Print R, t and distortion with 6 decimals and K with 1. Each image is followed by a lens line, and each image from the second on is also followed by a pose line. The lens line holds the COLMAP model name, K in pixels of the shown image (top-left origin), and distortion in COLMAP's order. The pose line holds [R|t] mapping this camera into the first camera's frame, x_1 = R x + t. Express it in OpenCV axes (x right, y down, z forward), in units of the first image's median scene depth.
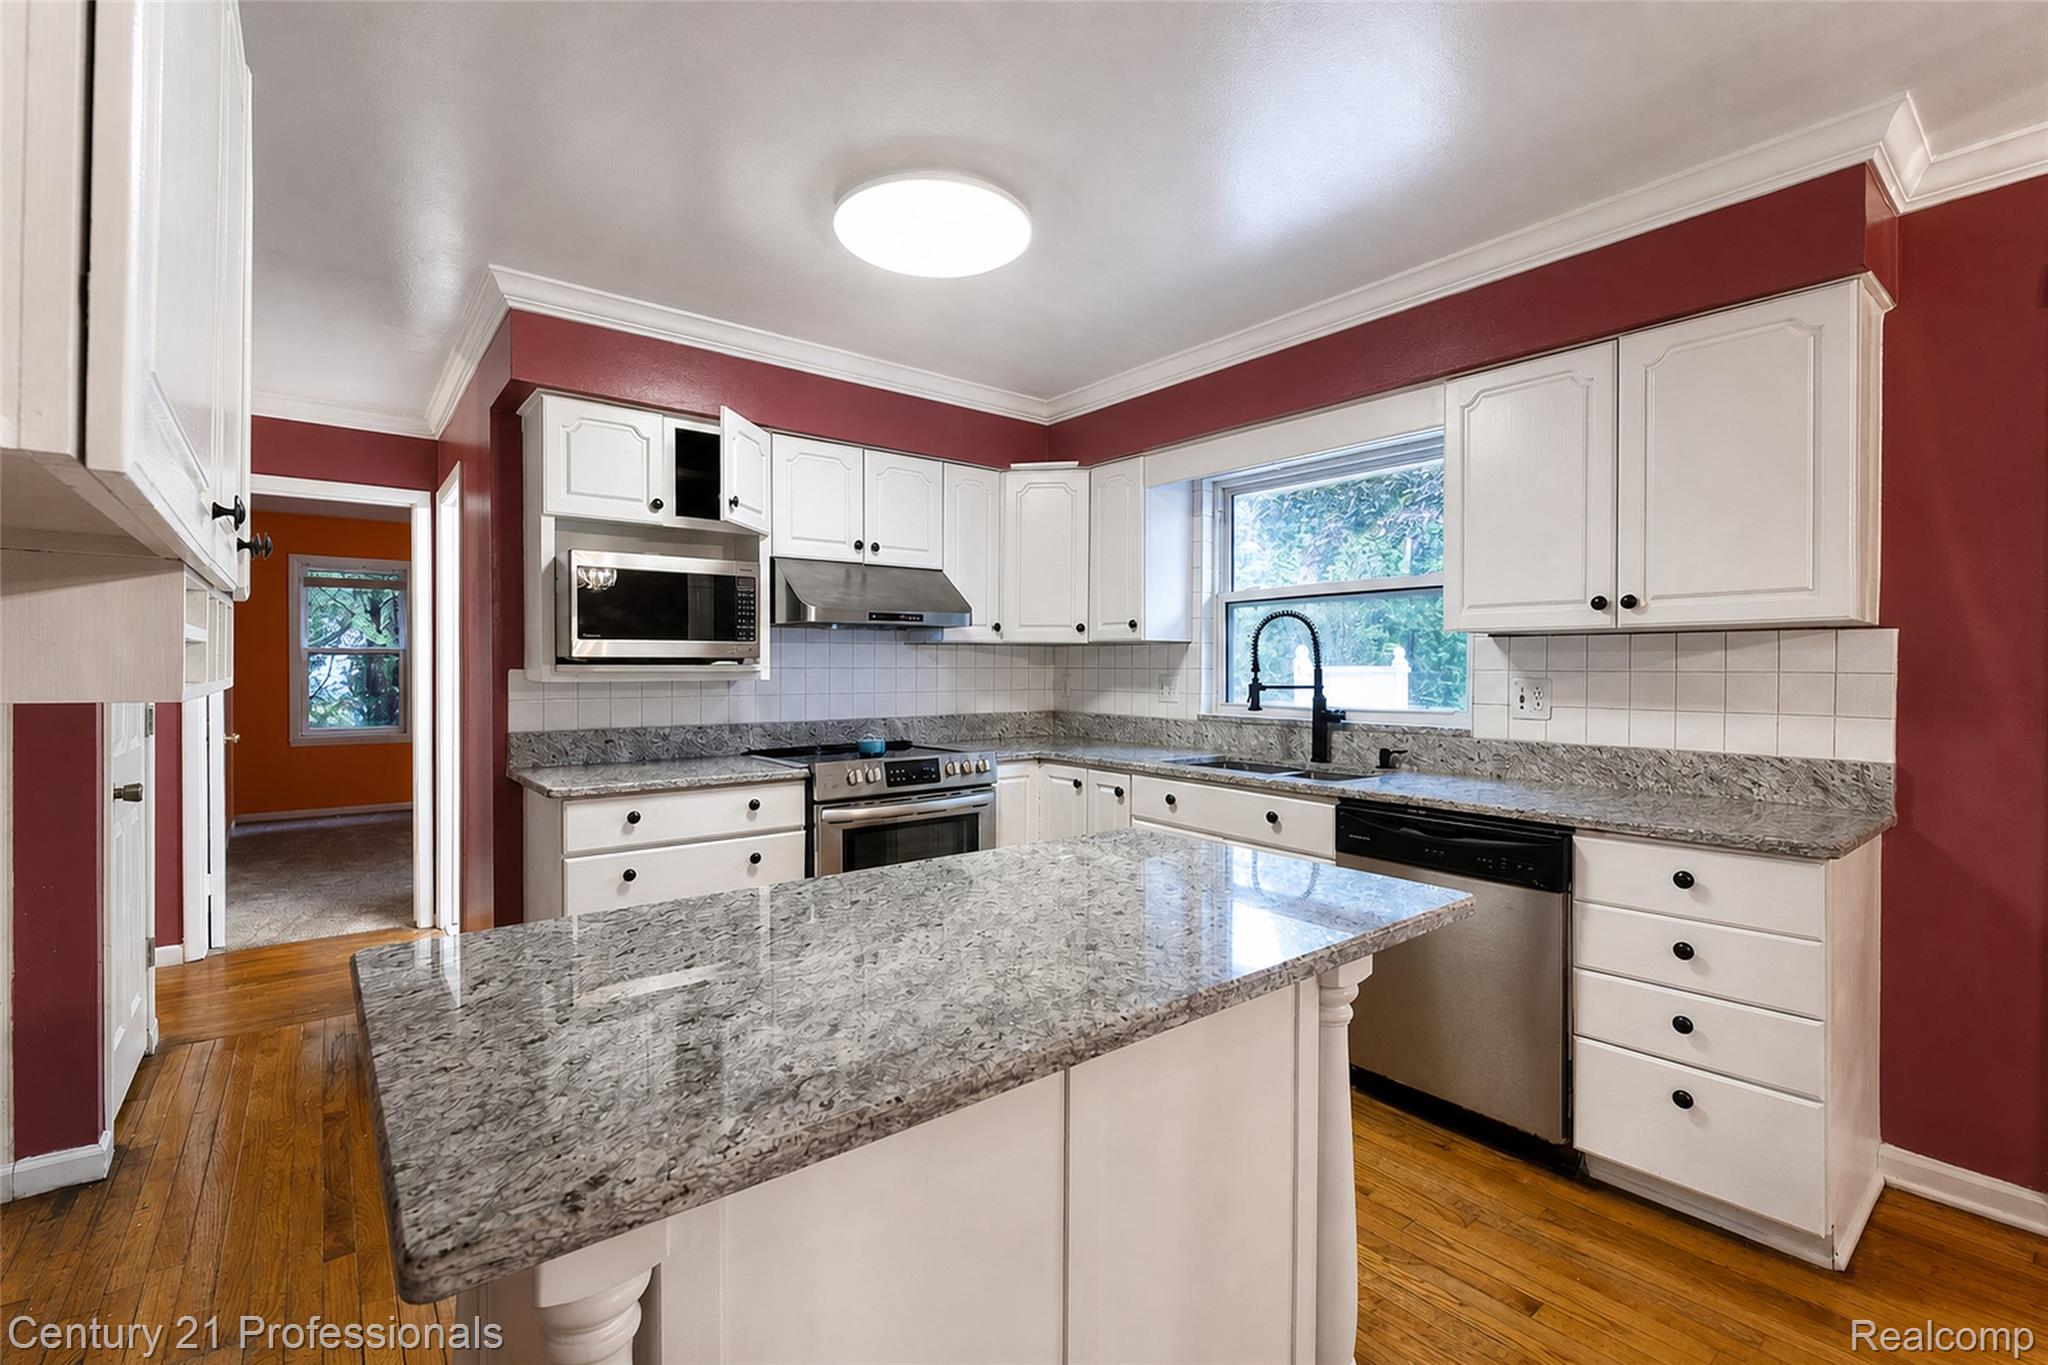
lens RADIAL K [[884.3, 0, 1020.3], [0, 884.3, 673.4], [0, 0, 1]] dist [0.022097, -0.007930]
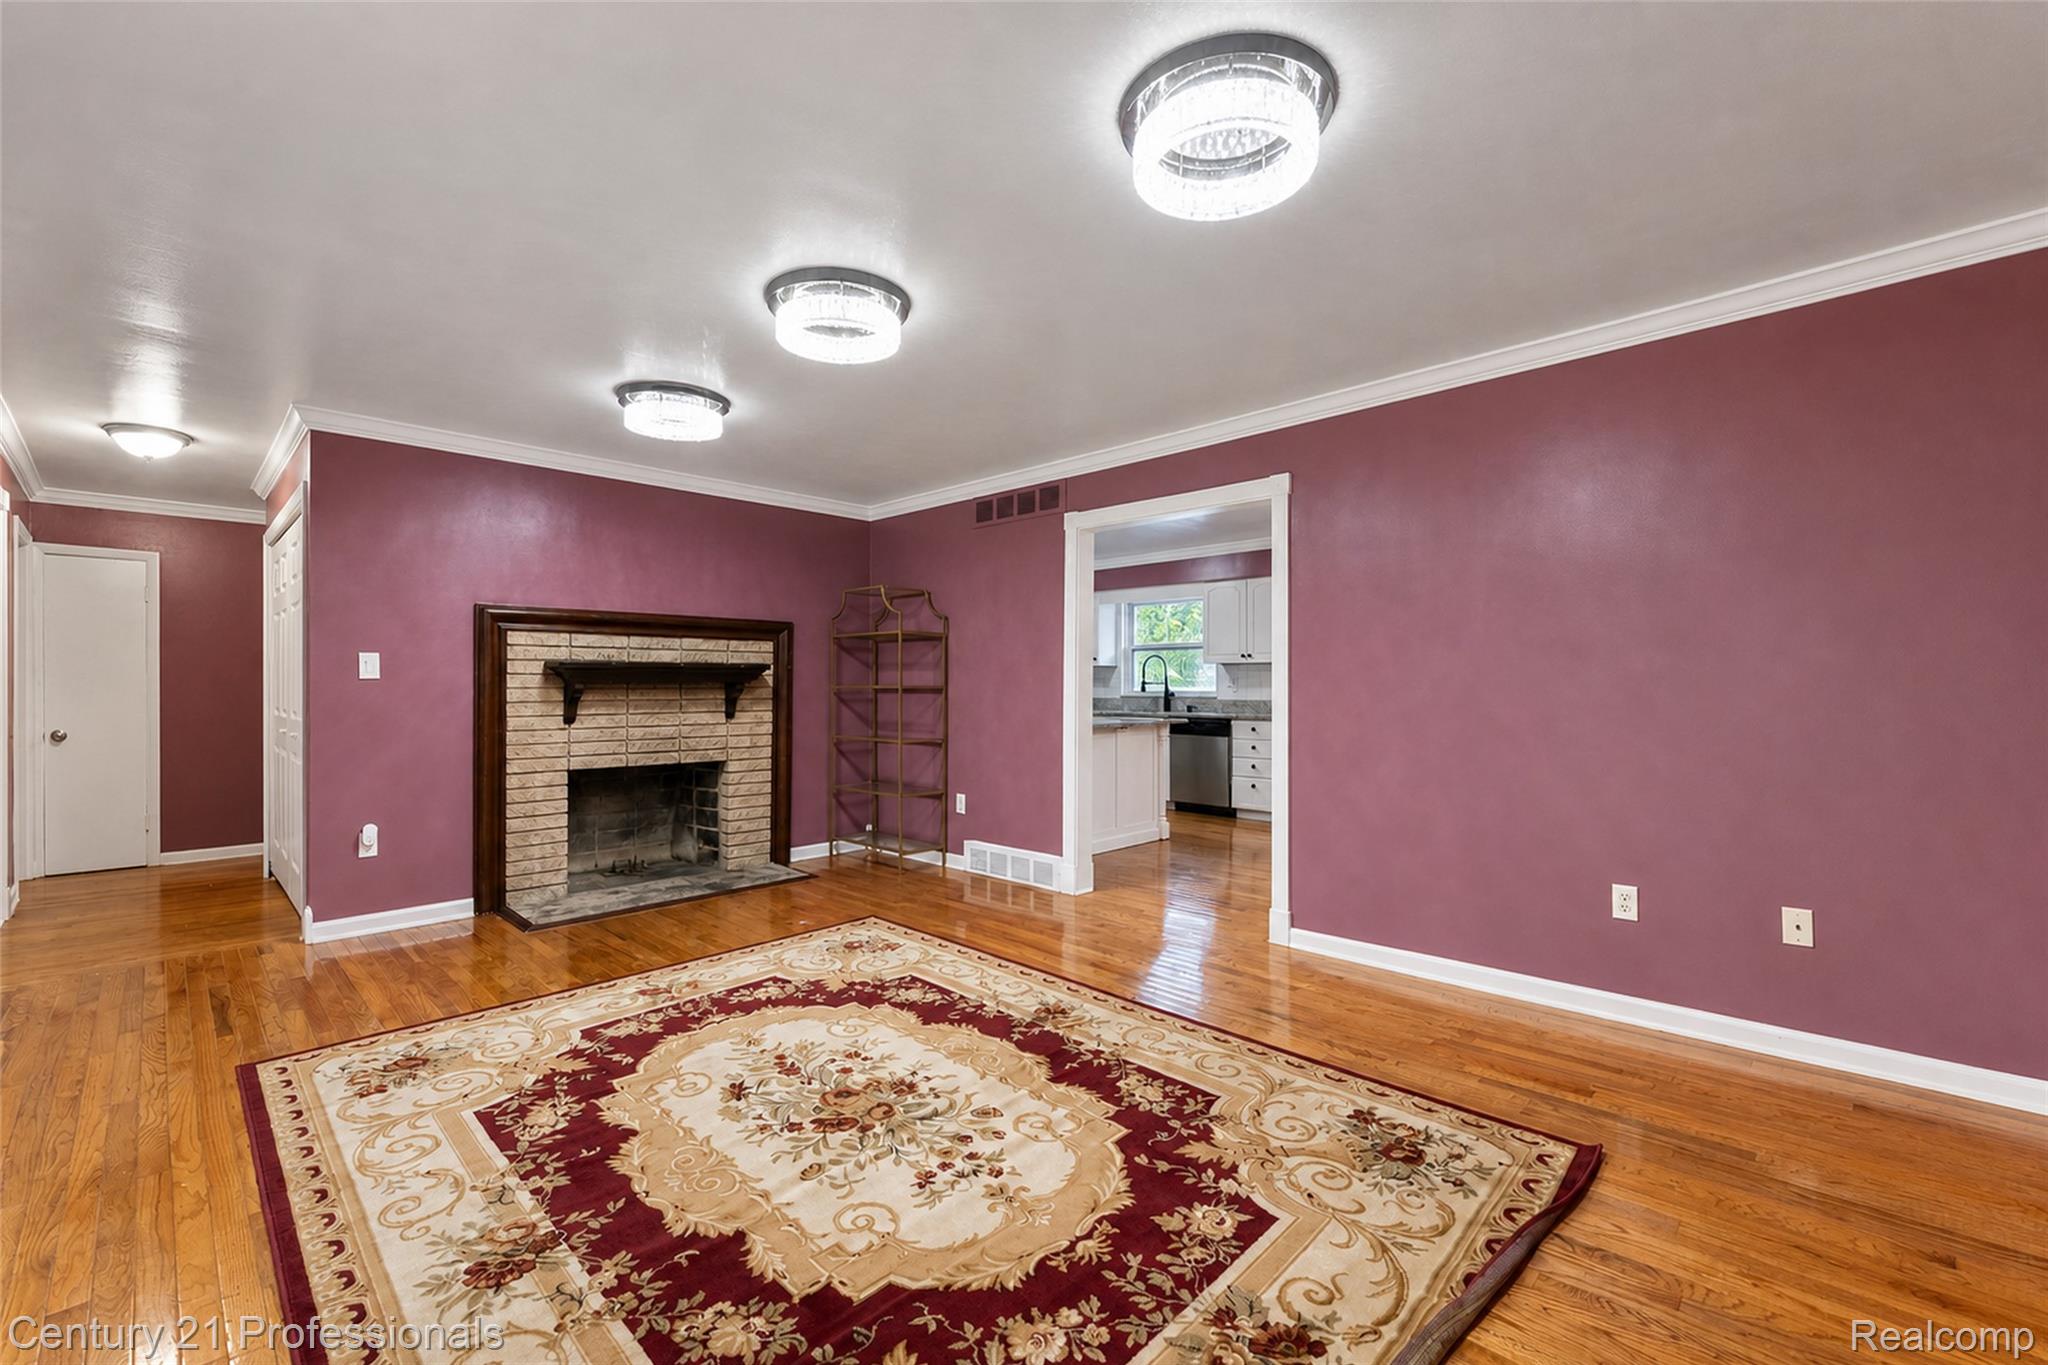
lens RADIAL K [[863.3, 0, 1074.1], [0, 863.3, 681.0], [0, 0, 1]] dist [0.002772, 0.000327]
pose [[0.979892, -0.003894, 0.199490, -0.498385], [0.005956, 0.999935, -0.009736, 0.035644], [-0.199439, 0.010729, 0.979851, -1.638000]]
